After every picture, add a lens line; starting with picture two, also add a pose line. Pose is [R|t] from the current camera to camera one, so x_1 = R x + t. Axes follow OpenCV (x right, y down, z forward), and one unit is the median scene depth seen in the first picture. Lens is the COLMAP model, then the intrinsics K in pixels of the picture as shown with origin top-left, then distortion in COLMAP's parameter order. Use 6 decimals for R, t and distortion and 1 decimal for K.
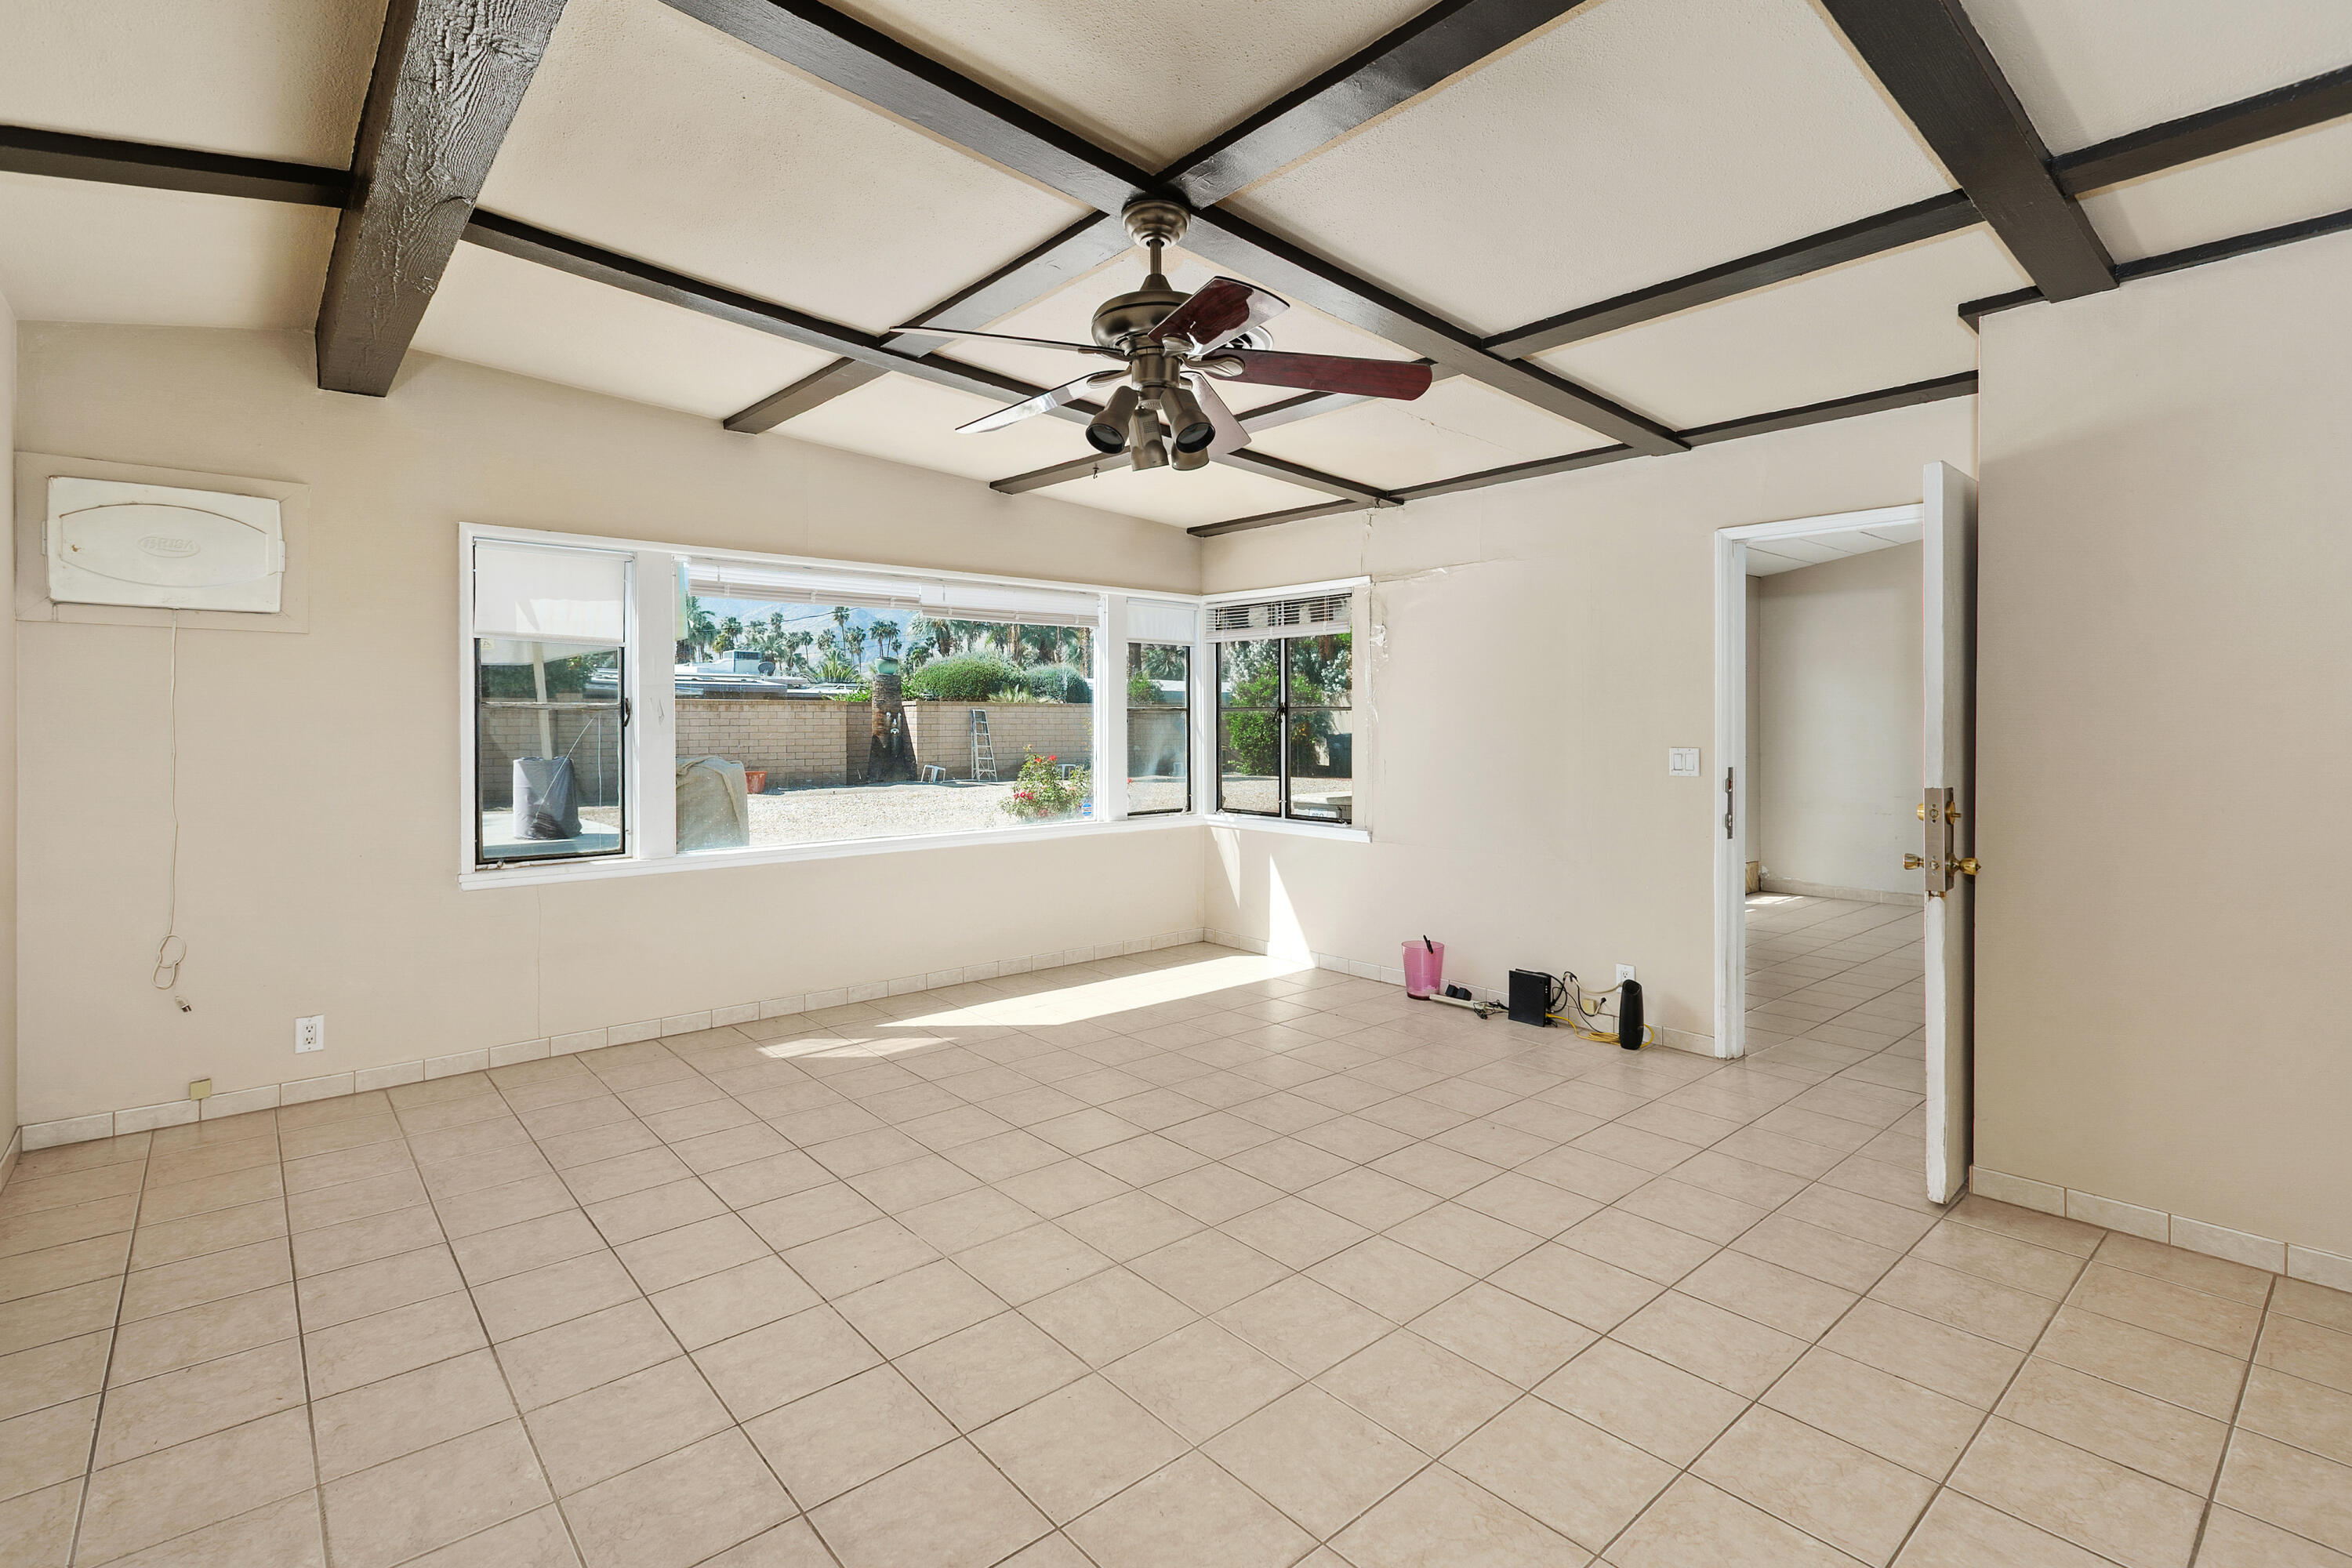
lens RADIAL K [[1078.9, 0, 1181.0], [0, 1078.9, 712.6], [0, 0, 1]] dist [-0.003255, 0.000497]
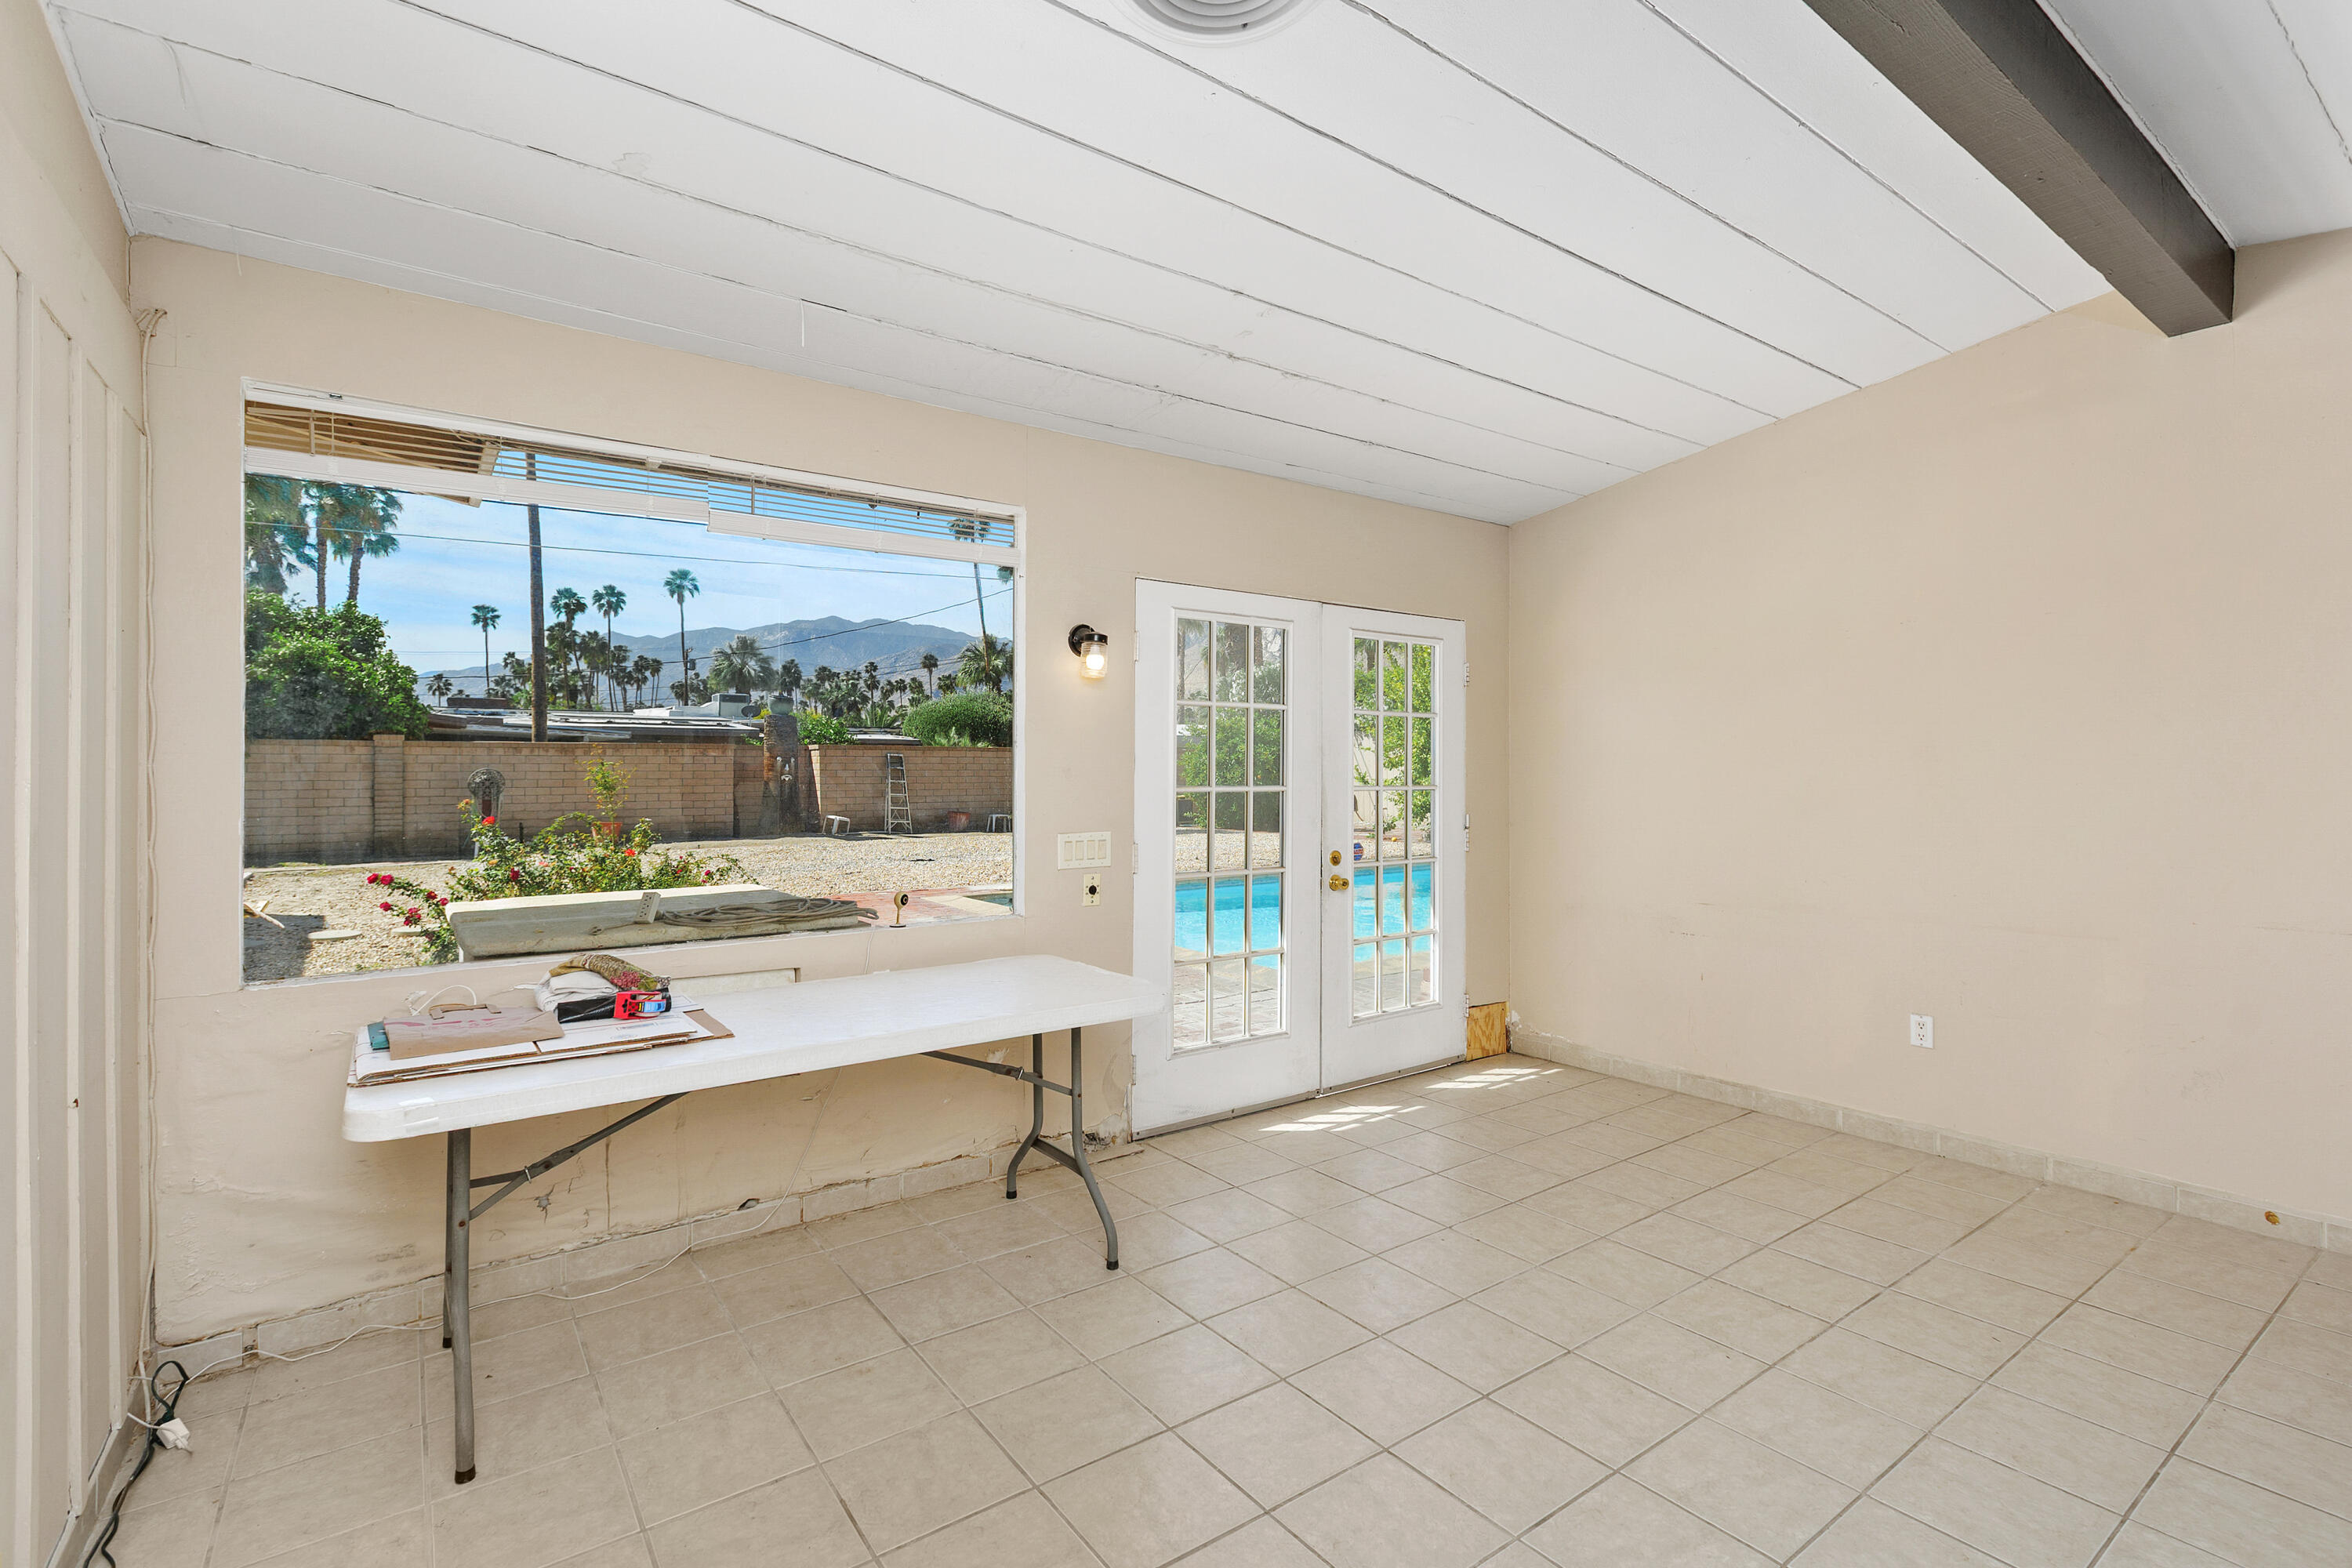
lens RADIAL K [[1078.9, 0, 1212.2], [0, 1078.9, 763.8], [0, 0, 1]] dist [-0.003255, 0.000497]
pose [[0.997753, 0.001284, -0.066990, 0.638249], [-0.001102, 0.999996, 0.002759, 0.012167], [0.066993, -0.002679, 0.997750, 0.556684]]
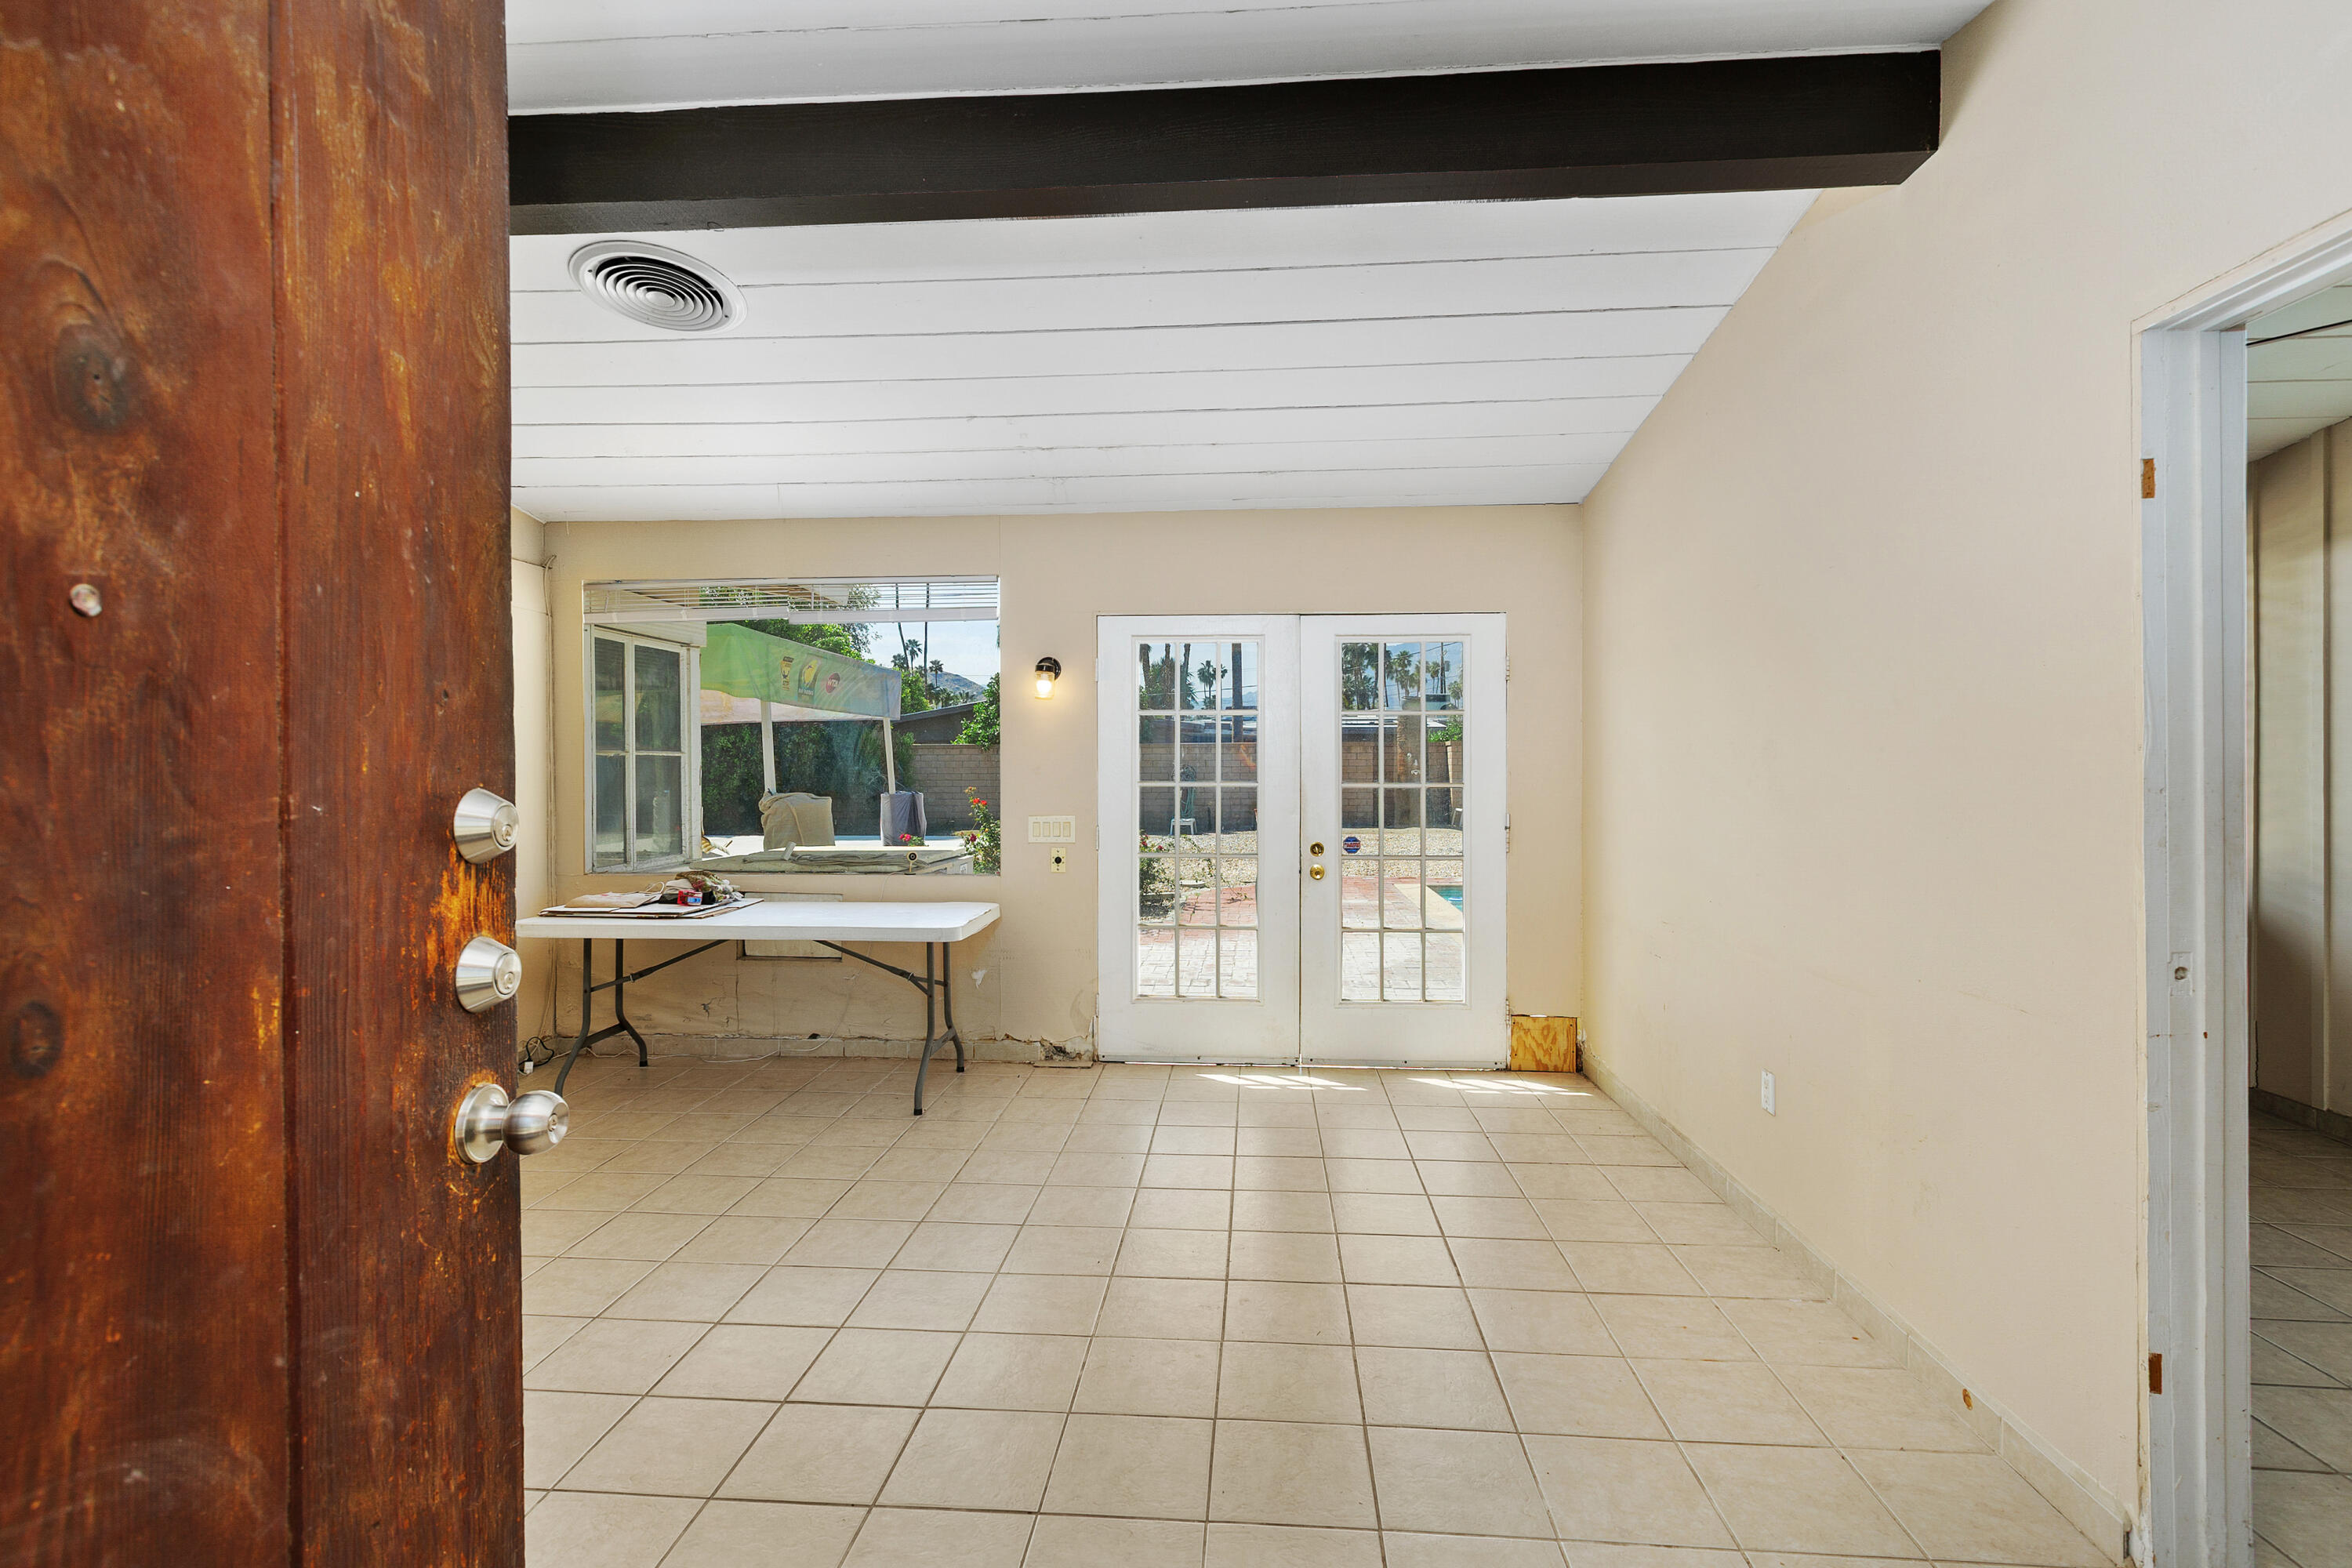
lens RADIAL K [[1078.9, 0, 1181.8], [0, 1078.9, 772.1], [0, 0, 1]] dist [-0.003255, 0.000497]
pose [[0.717959, 0.005187, -0.696066, 4.483383], [0.005740, 0.999894, 0.013372, -0.004965], [0.696062, -0.013596, 0.717853, 1.281235]]
